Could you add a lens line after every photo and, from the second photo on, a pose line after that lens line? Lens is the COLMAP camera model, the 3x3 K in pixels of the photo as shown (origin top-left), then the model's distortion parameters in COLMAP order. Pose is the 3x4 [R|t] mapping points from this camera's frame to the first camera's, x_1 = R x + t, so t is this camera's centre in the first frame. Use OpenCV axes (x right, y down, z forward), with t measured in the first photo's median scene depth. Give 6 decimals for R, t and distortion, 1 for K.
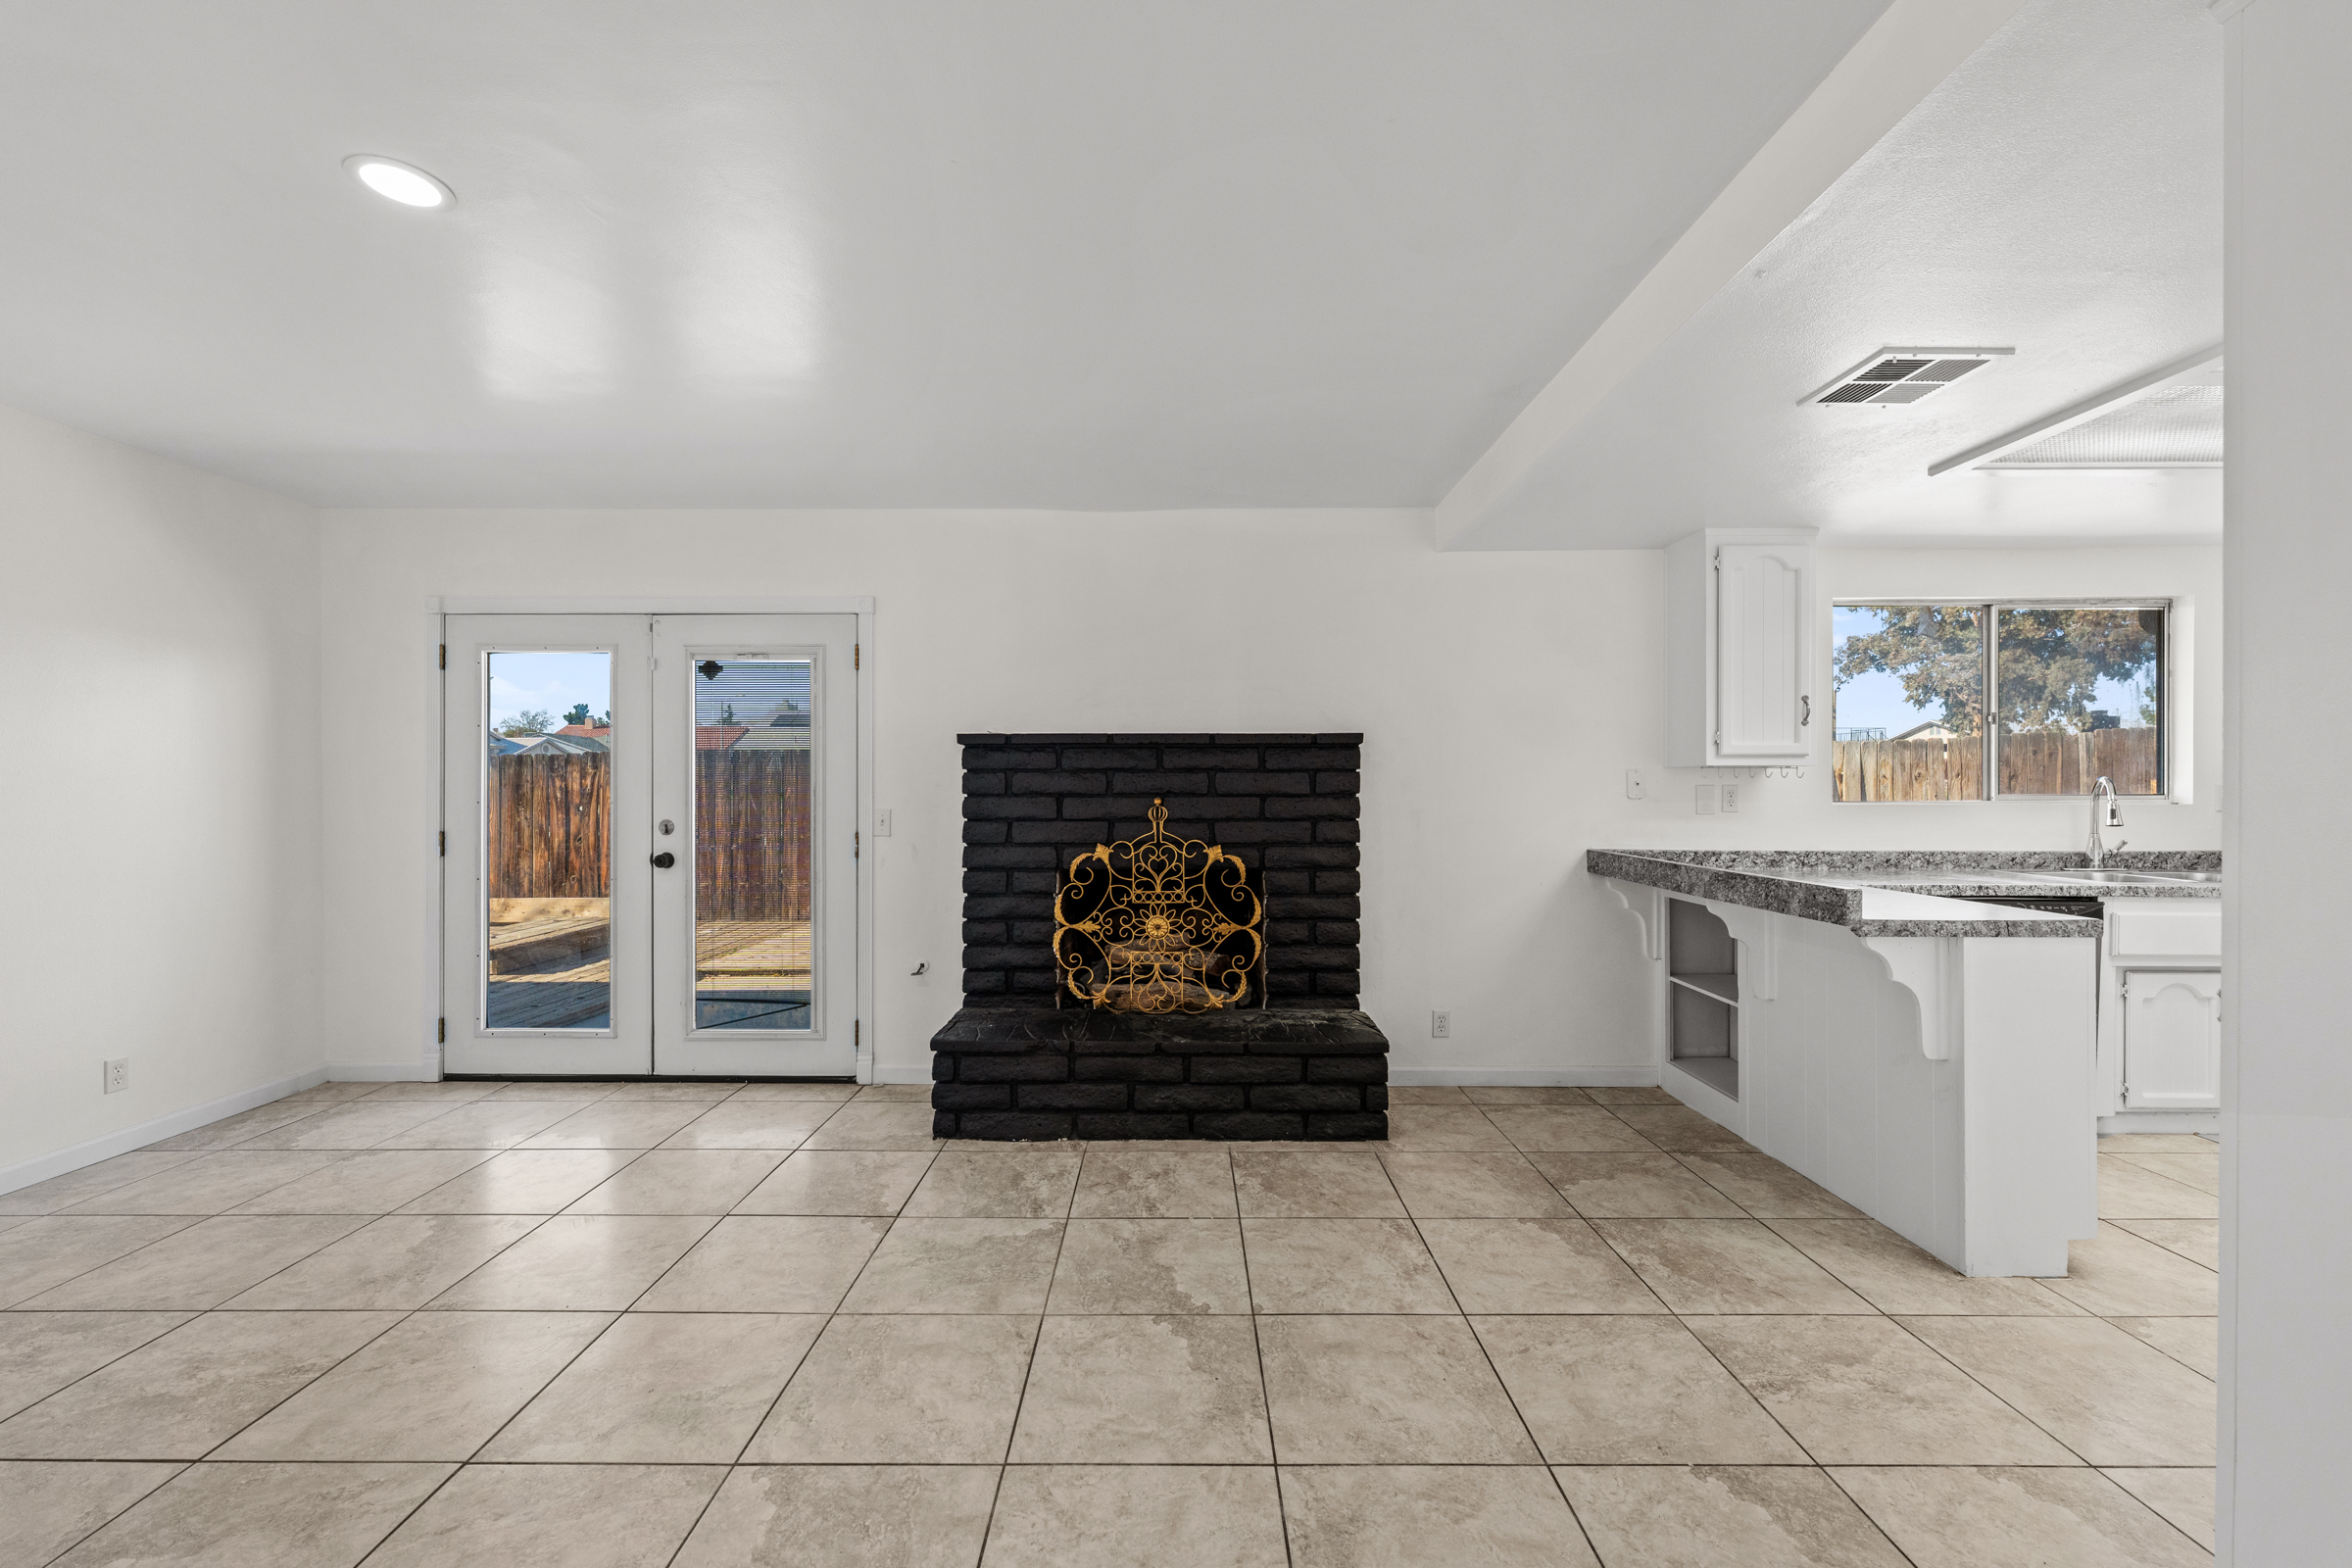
lens RADIAL K [[940.0, 0, 1177.4], [0, 940.0, 785.7], [0, 0, 1]] dist [0.005908, -0.001167]
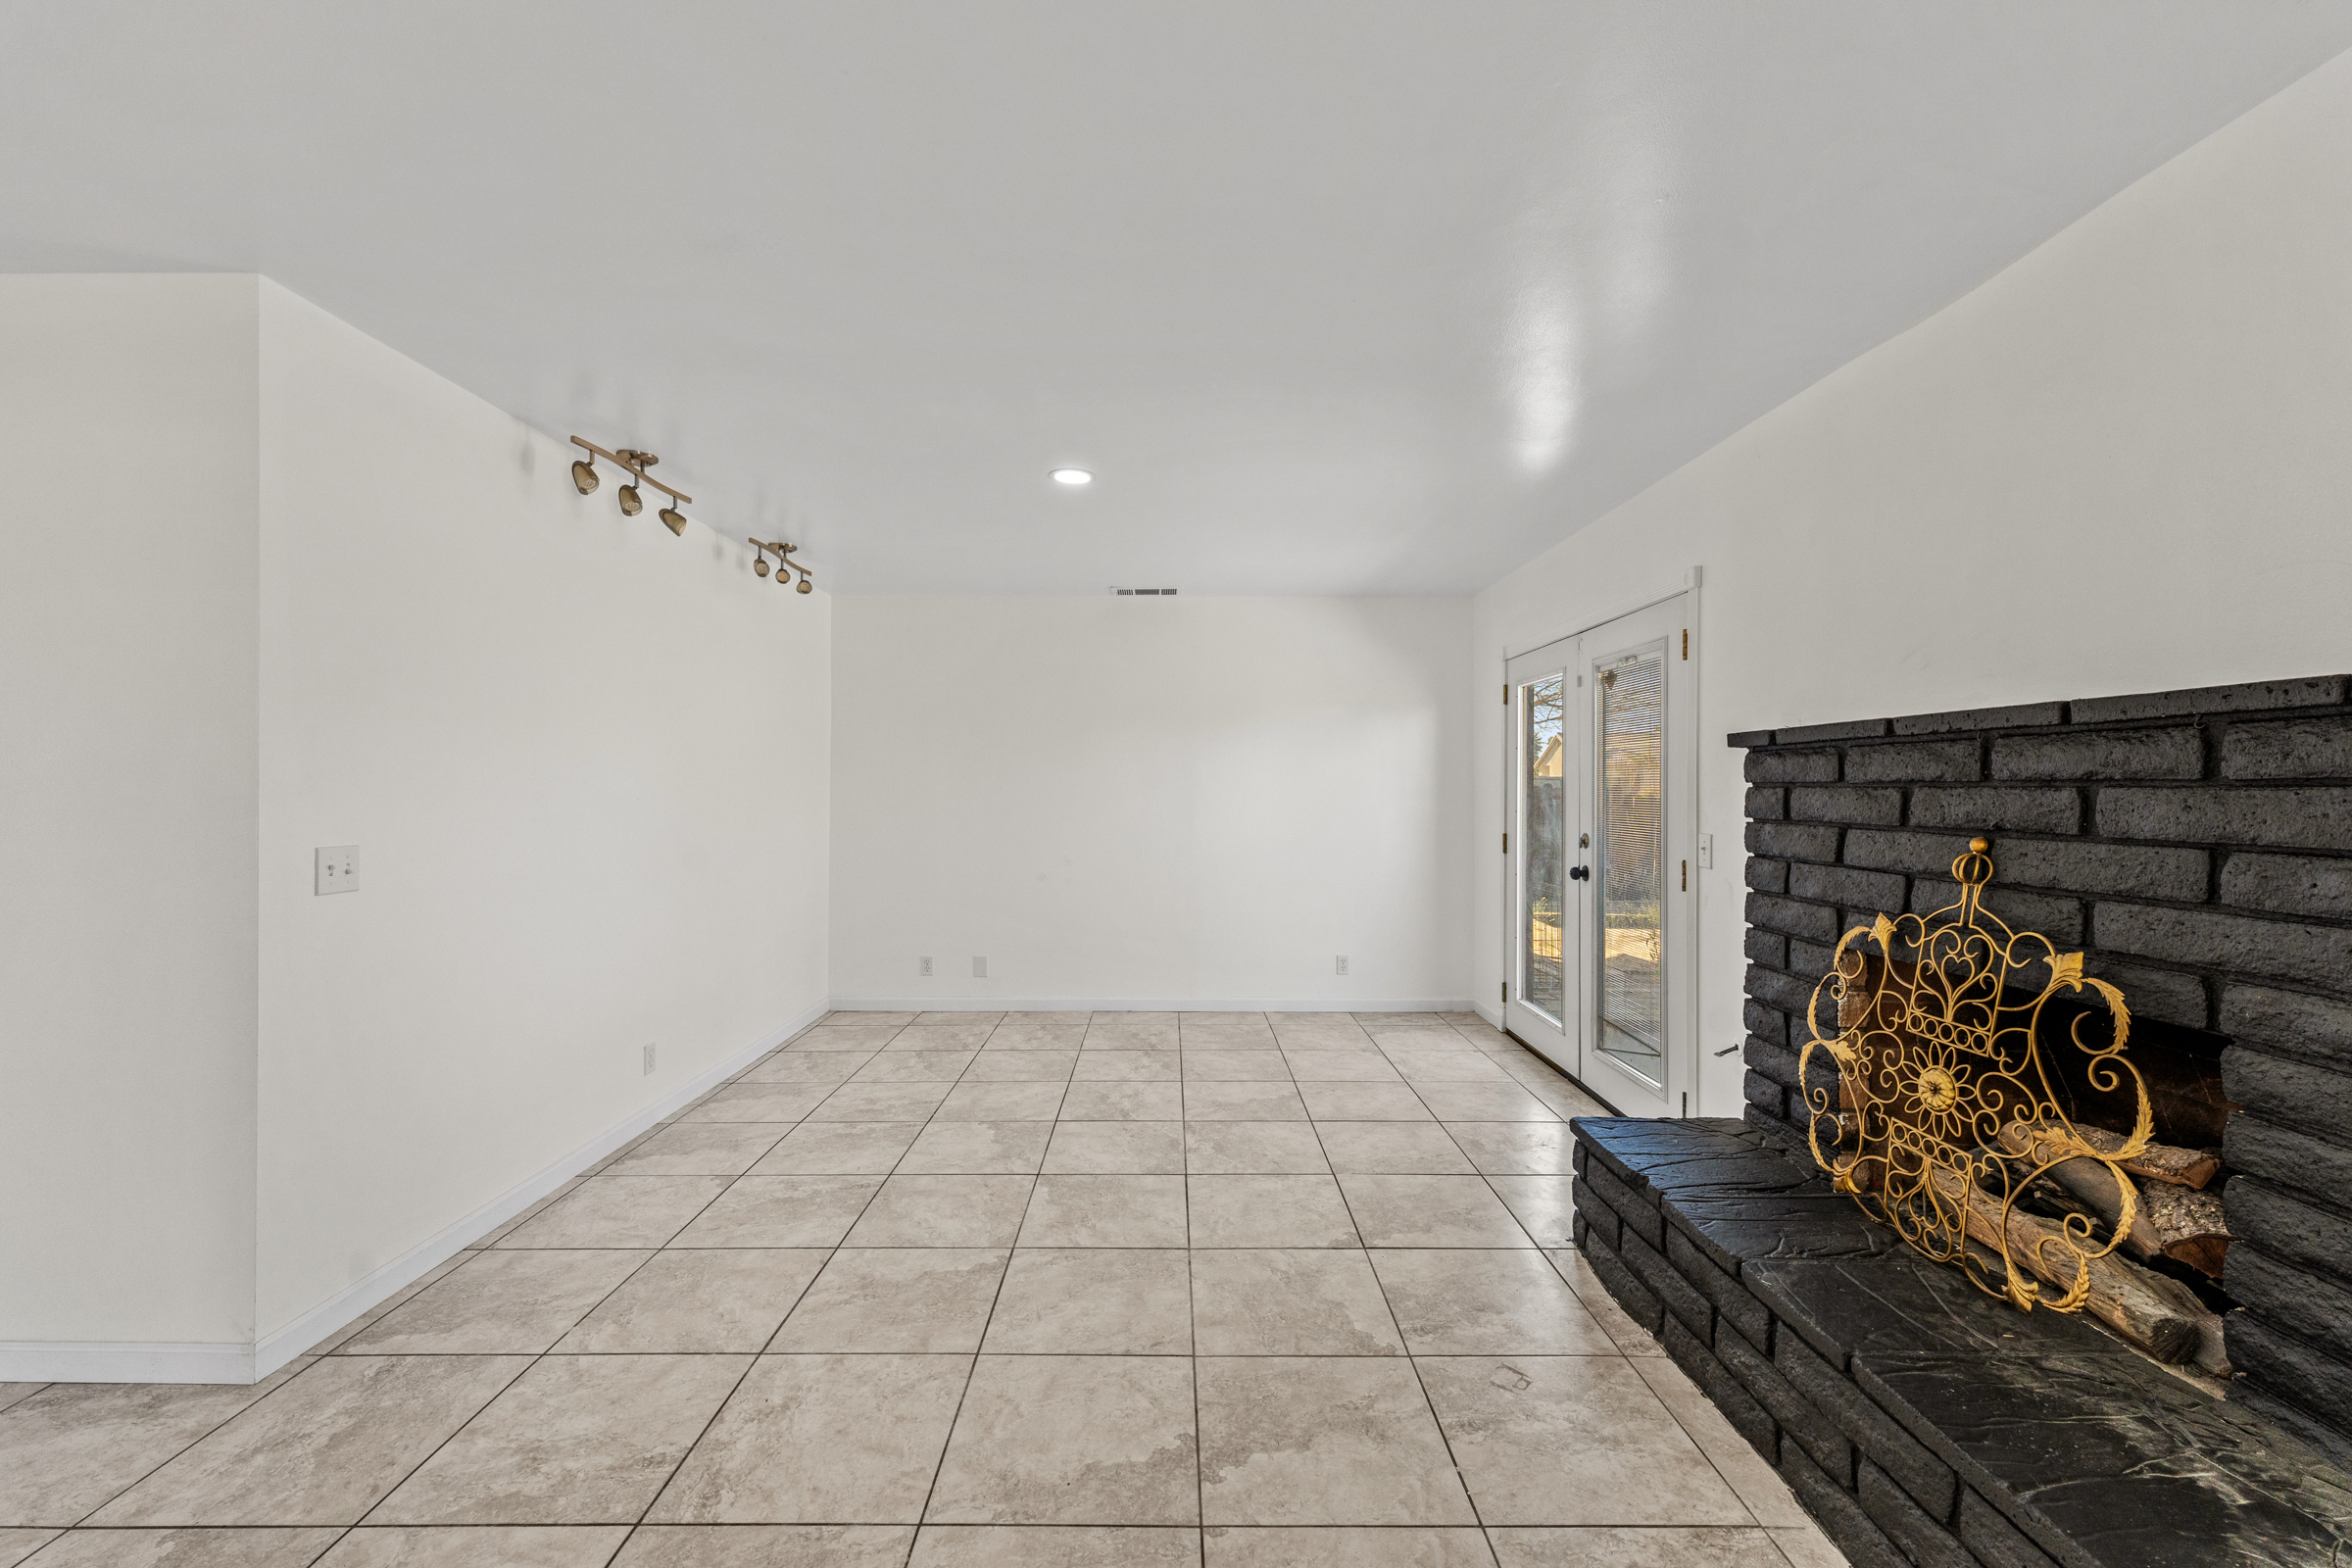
lens RADIAL K [[940.0, 0, 1172.2], [0, 940.0, 780.0], [0, 0, 1]] dist [0.005908, -0.001167]
pose [[0.002025, -0.007241, -0.999972, 0.488898], [-0.000078, 0.999974, -0.007241, -0.014646], [0.999998, 0.000093, 0.002024, 0.572344]]
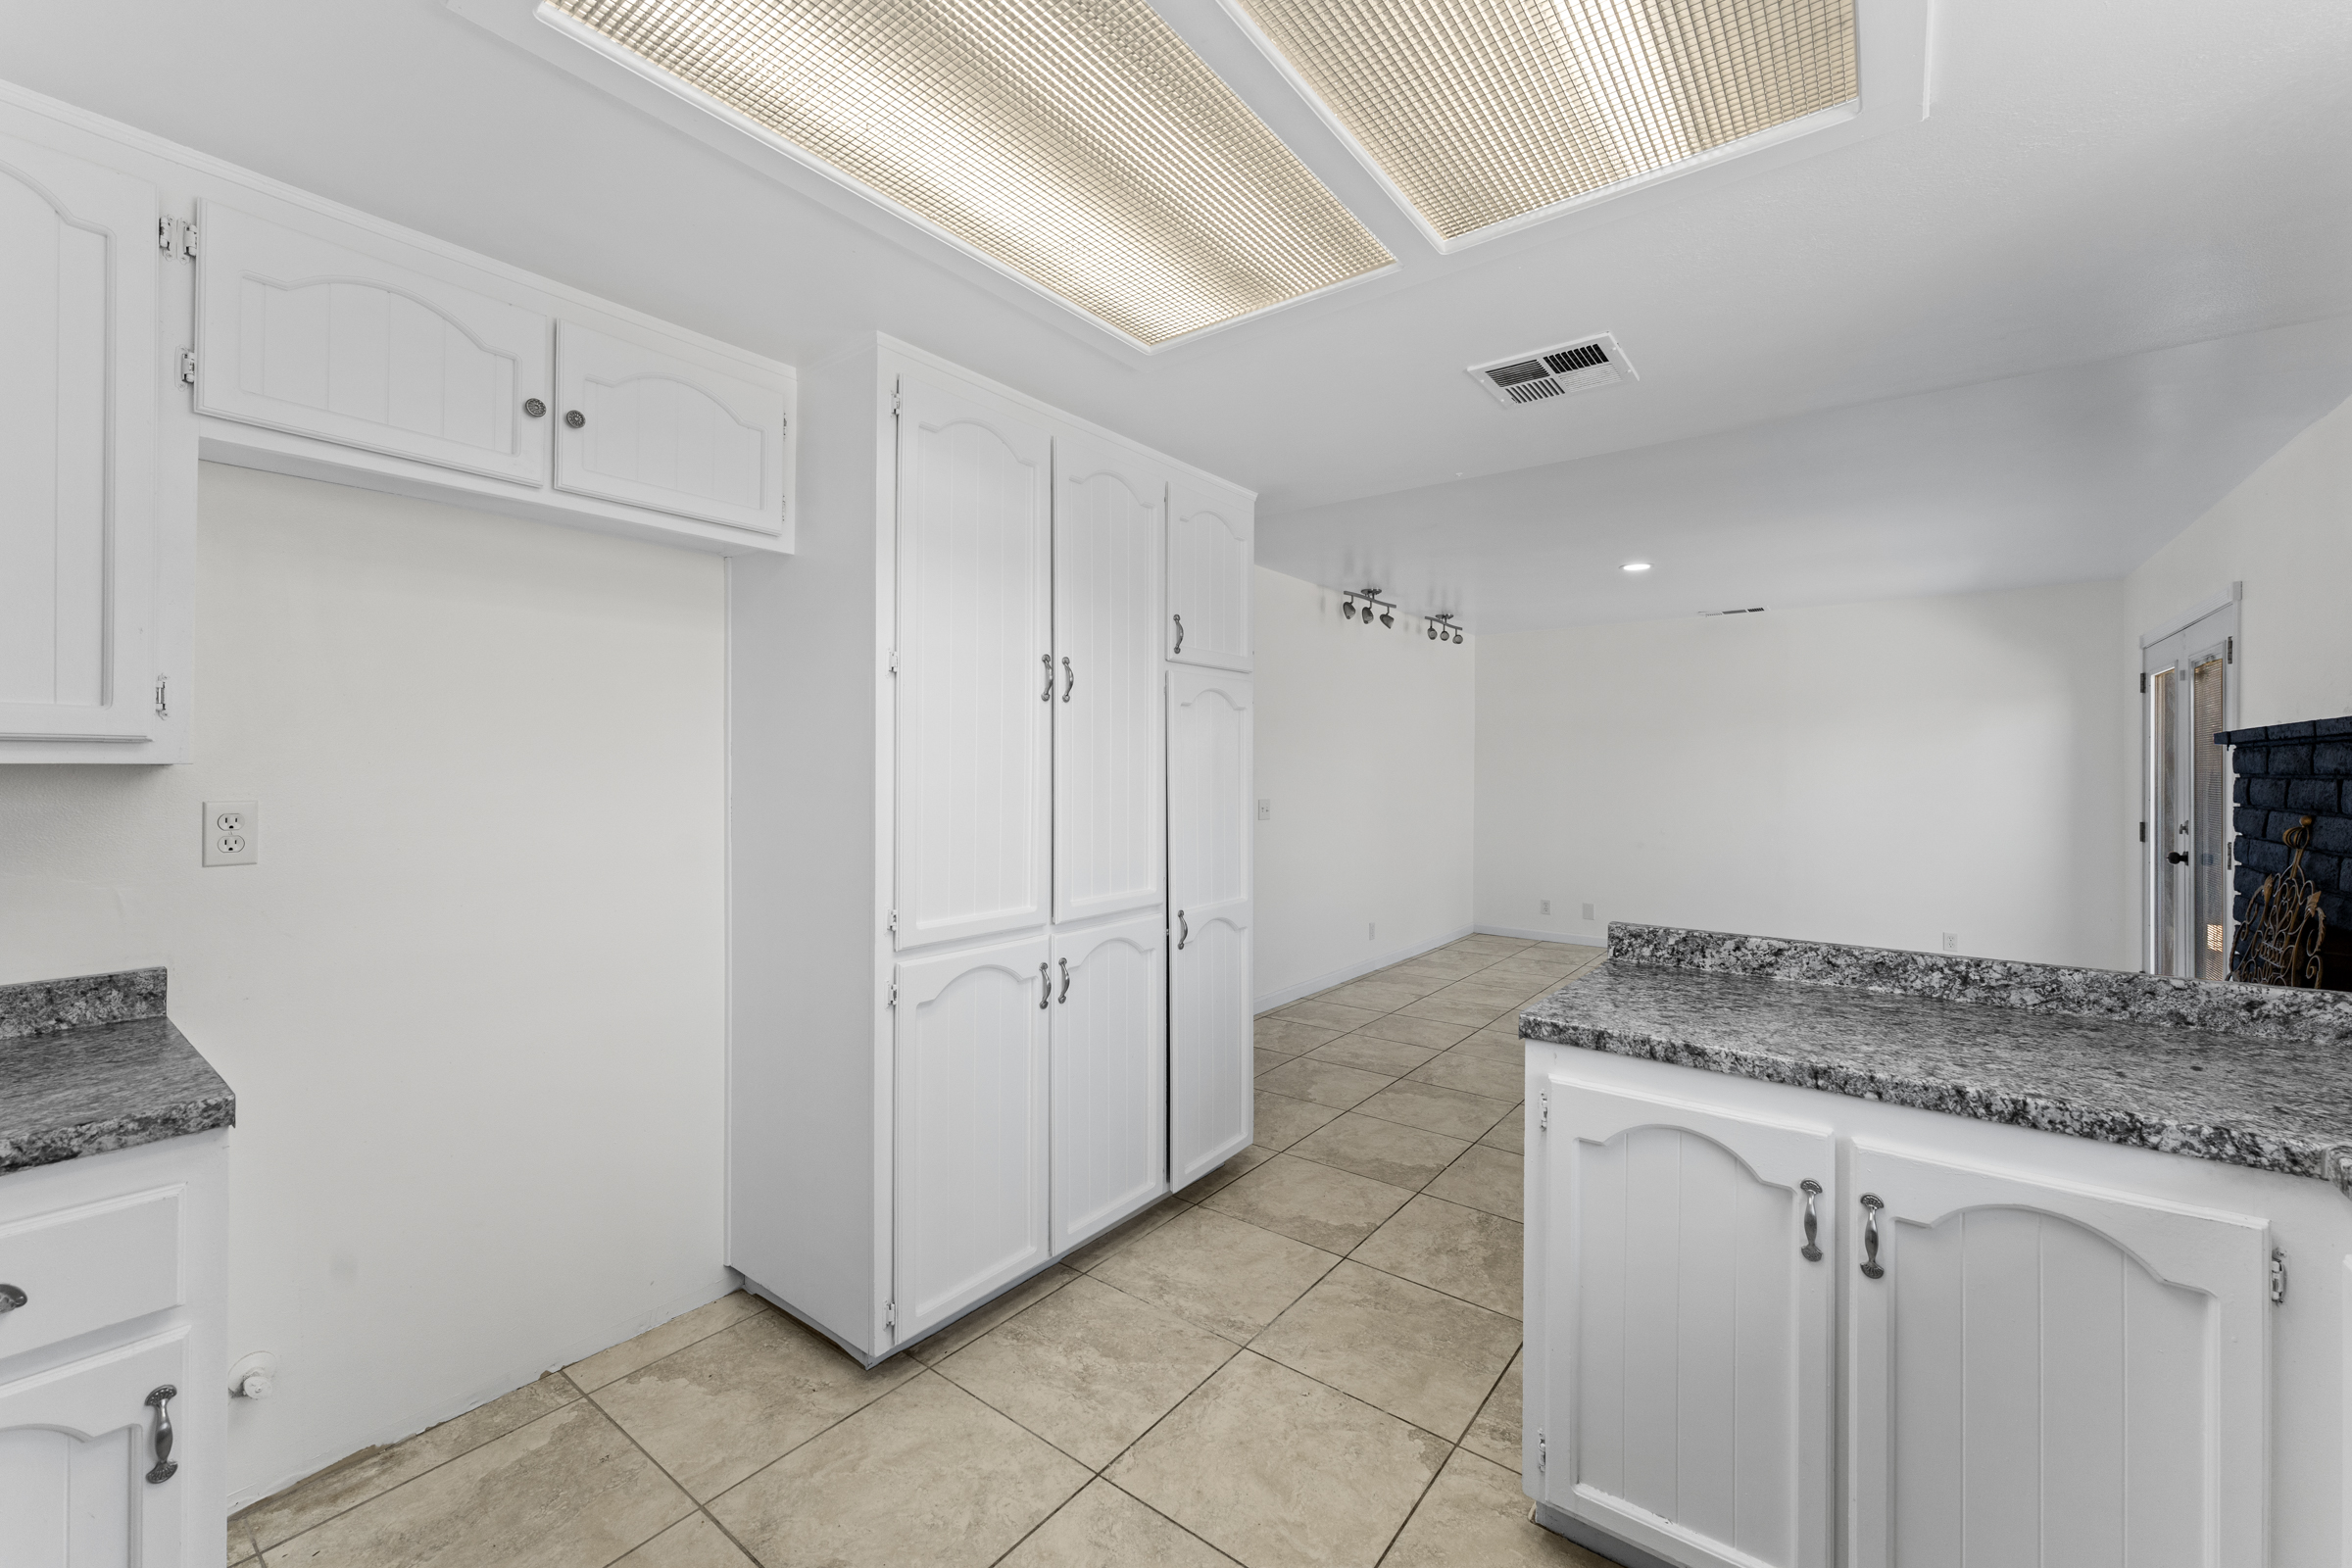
lens RADIAL K [[940.0, 0, 1178.0], [0, 940.0, 768.3], [0, 0, 1]] dist [0.005908, -0.001167]
pose [[-0.603130, -0.002724, -0.797638, 1.044755], [-0.002600, 0.999996, -0.001449, -0.019131], [0.797638, 0.001200, -0.603135, 0.763033]]
